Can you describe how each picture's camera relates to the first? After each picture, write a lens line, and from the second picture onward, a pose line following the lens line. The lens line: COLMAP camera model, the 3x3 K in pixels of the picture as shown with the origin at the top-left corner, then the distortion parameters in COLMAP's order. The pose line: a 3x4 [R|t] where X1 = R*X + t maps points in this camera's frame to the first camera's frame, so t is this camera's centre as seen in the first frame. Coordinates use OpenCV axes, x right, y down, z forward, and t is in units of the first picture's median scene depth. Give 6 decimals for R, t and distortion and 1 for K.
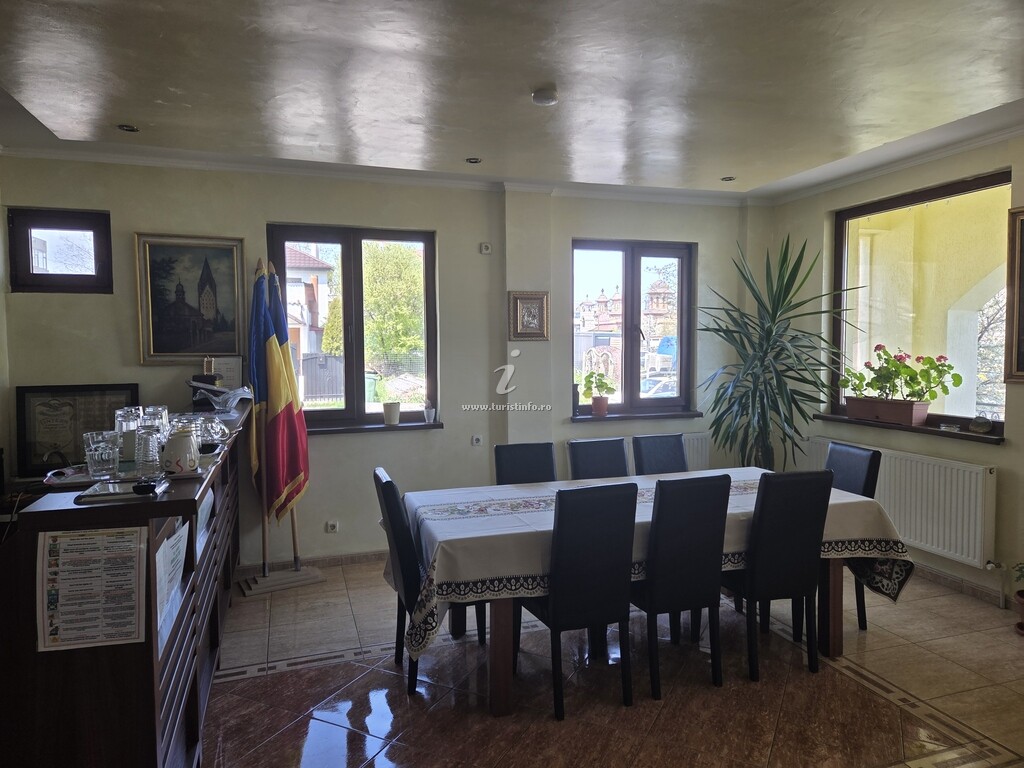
lens RADIAL K [[691.1, 0, 521.0], [0, 691.1, 383.2], [0, 0, 1]] dist [0.079659, -0.065762]
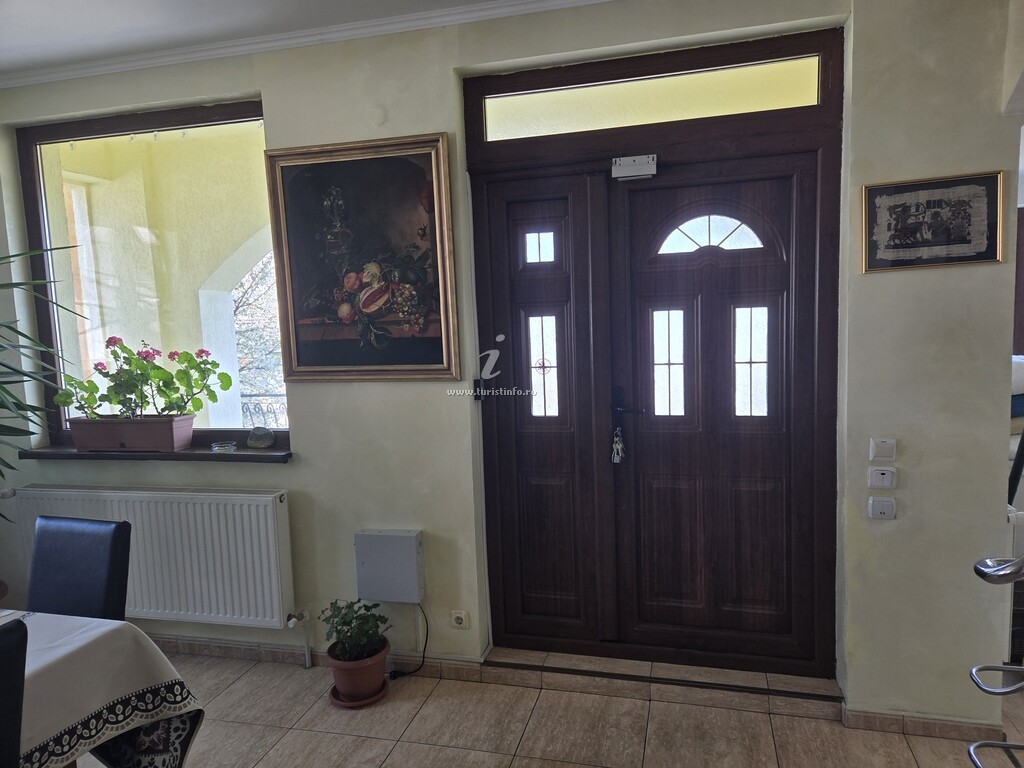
lens RADIAL K [[691.1, 0, 521.0], [0, 691.1, 383.2], [0, 0, 1]] dist [0.079659, -0.065762]
pose [[0.556753, -0.098295, 0.824842, 0.177313], [0.081545, 0.994645, 0.063489, -0.023407], [-0.826666, 0.031914, 0.561788, 0.318471]]
